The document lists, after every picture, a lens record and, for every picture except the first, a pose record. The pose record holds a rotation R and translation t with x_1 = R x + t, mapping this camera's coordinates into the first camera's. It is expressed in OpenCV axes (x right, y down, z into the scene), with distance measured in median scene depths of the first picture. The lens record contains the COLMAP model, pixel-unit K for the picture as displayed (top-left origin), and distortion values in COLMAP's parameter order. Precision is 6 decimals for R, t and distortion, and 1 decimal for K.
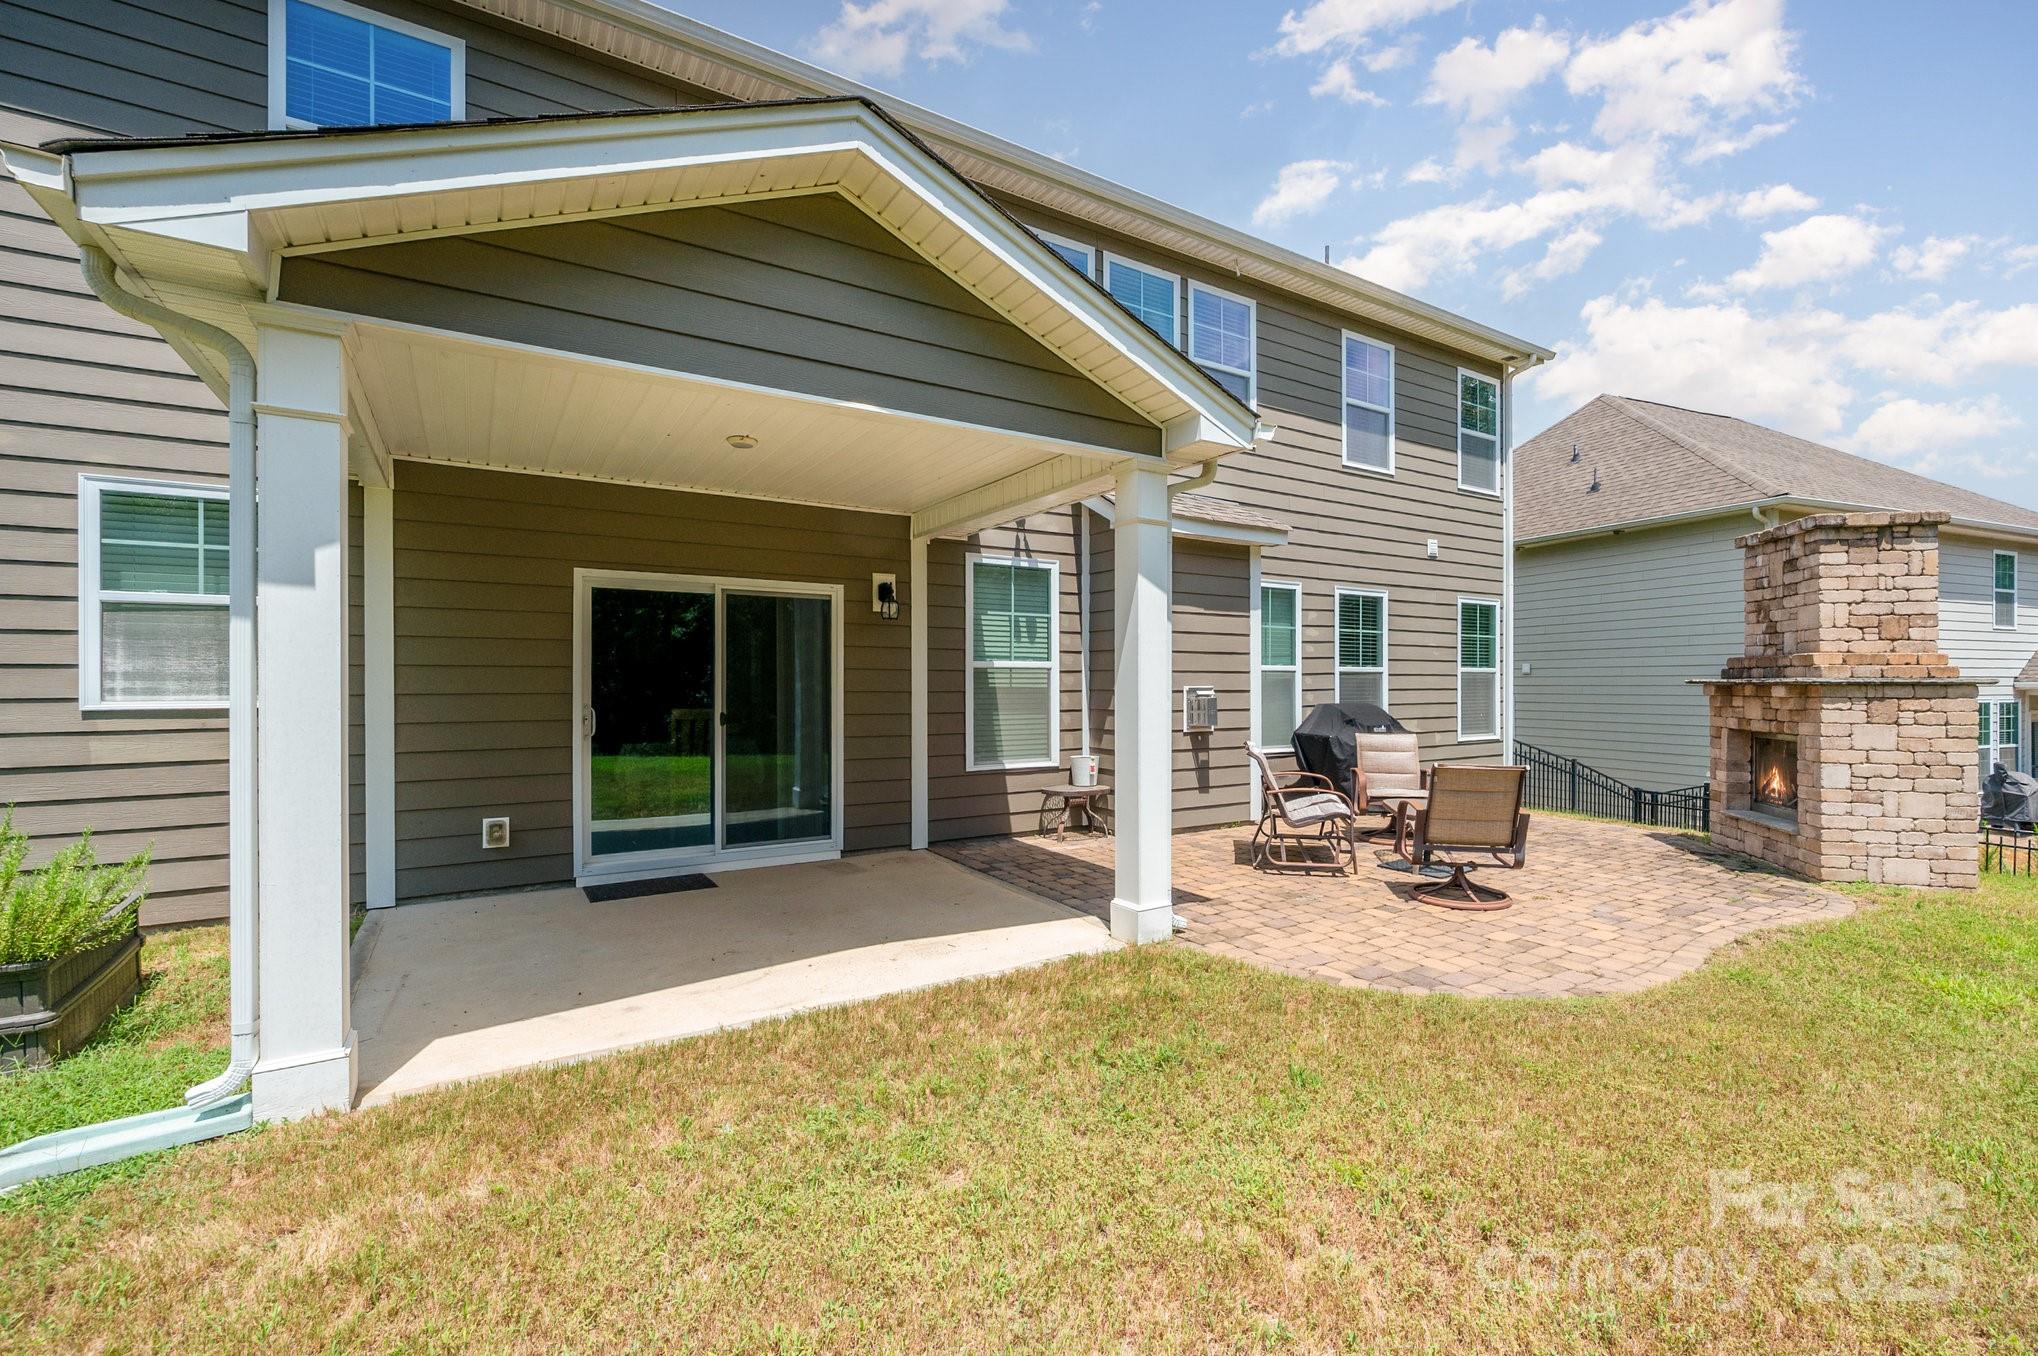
lens RADIAL K [[848.3, 0, 1017.4], [0, 848.3, 670.4], [0, 0, 1]] dist [0.001477, 0.000598]
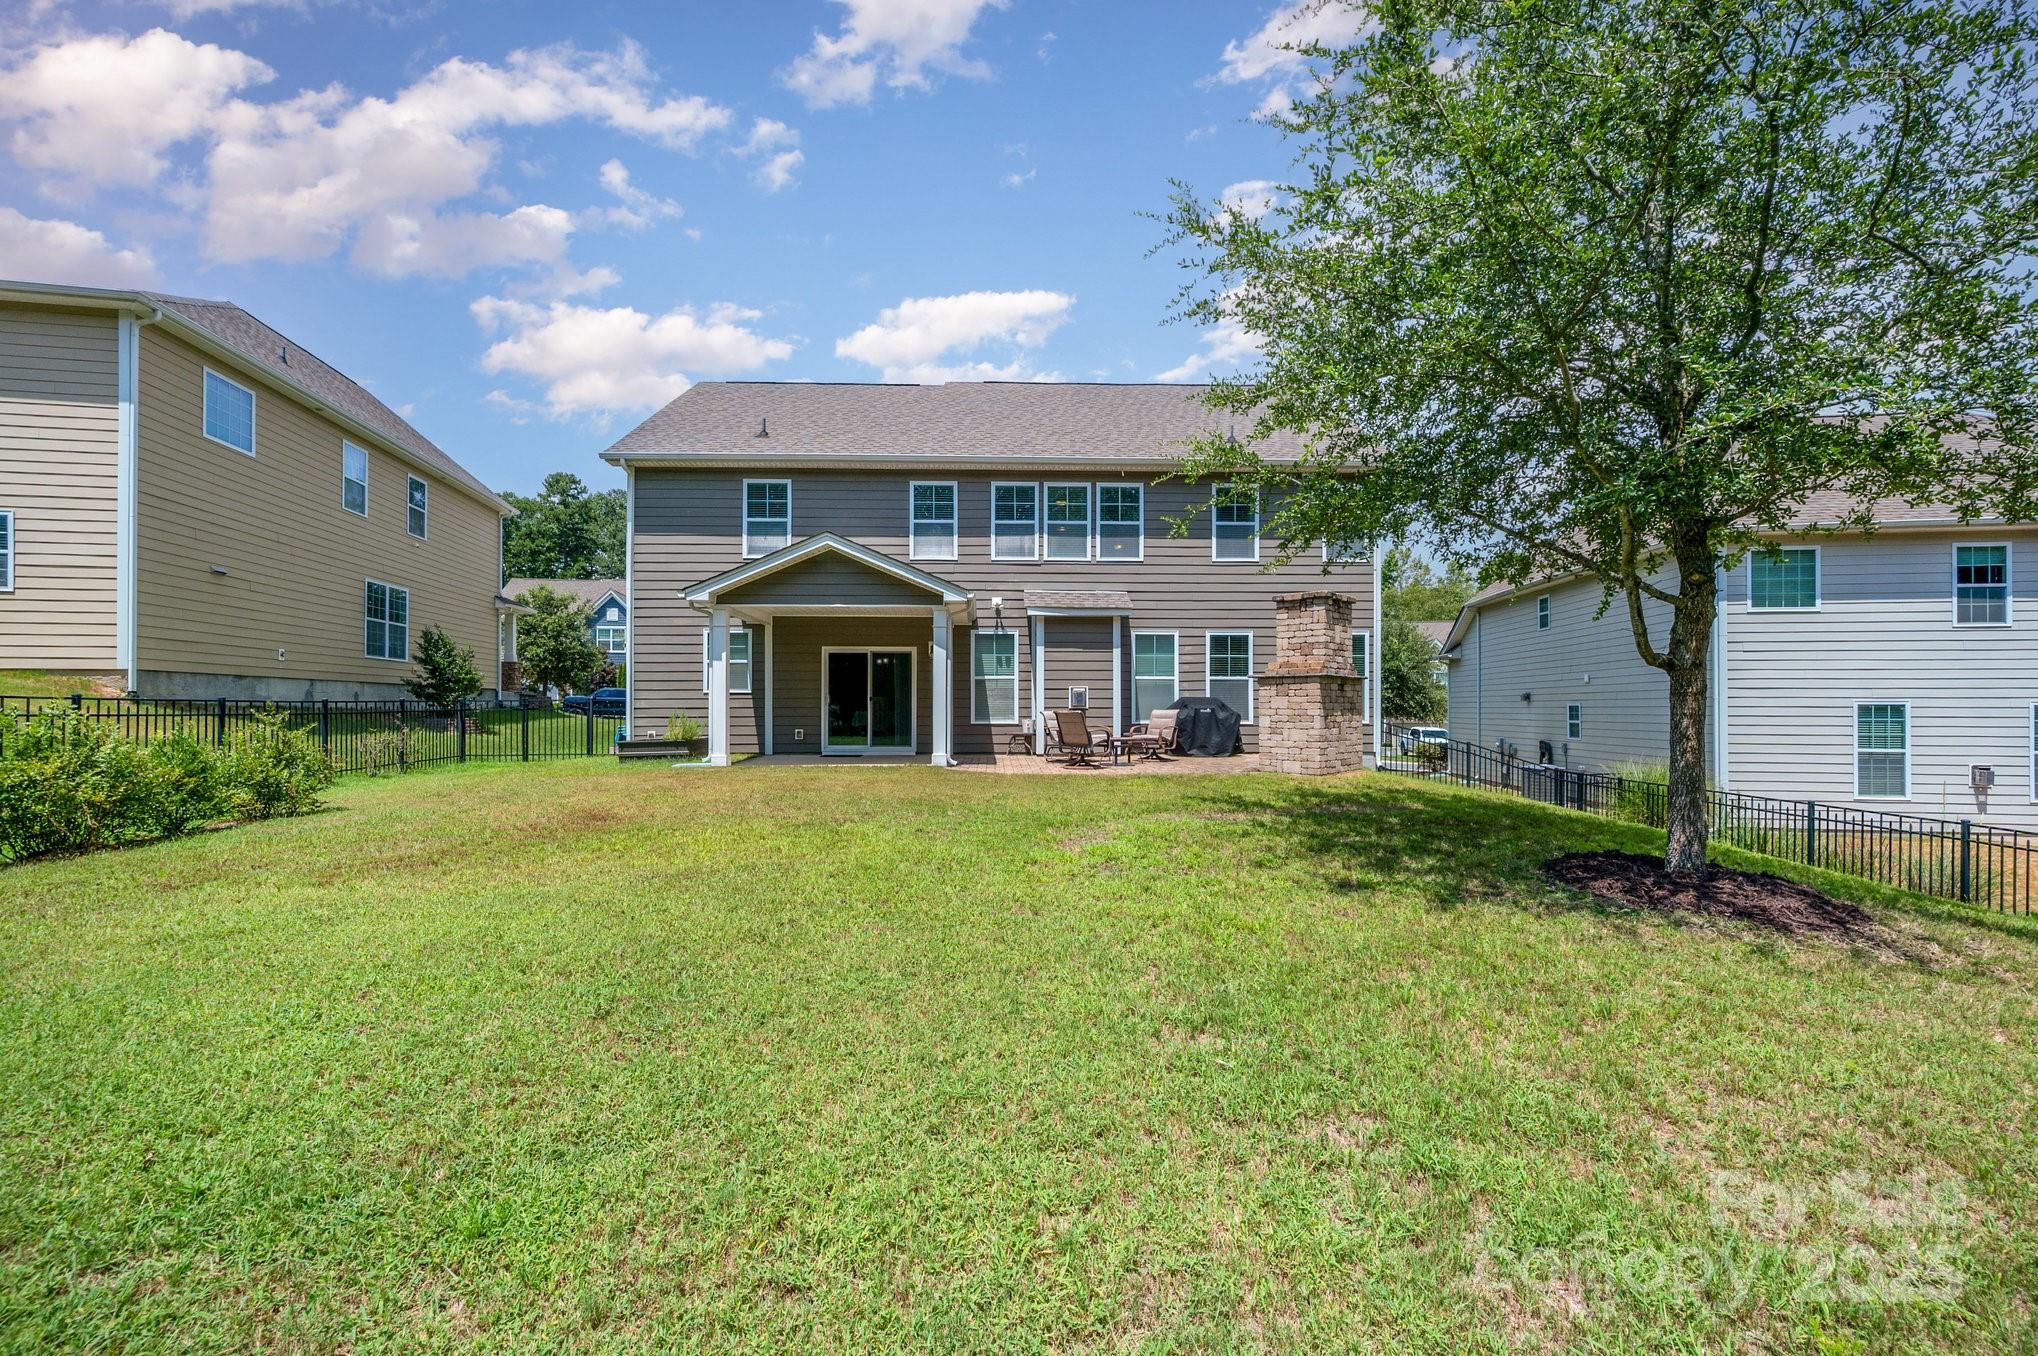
lens RADIAL K [[821.1, 0, 1030.6], [0, 821.1, 670.8], [0, 0, 1]] dist [0.002717, 0.000478]
pose [[0.858534, -0.023978, -0.512196, 1.230487], [0.005766, 0.999294, -0.037117, 0.058286], [0.512724, 0.028912, 0.858066, -0.848366]]
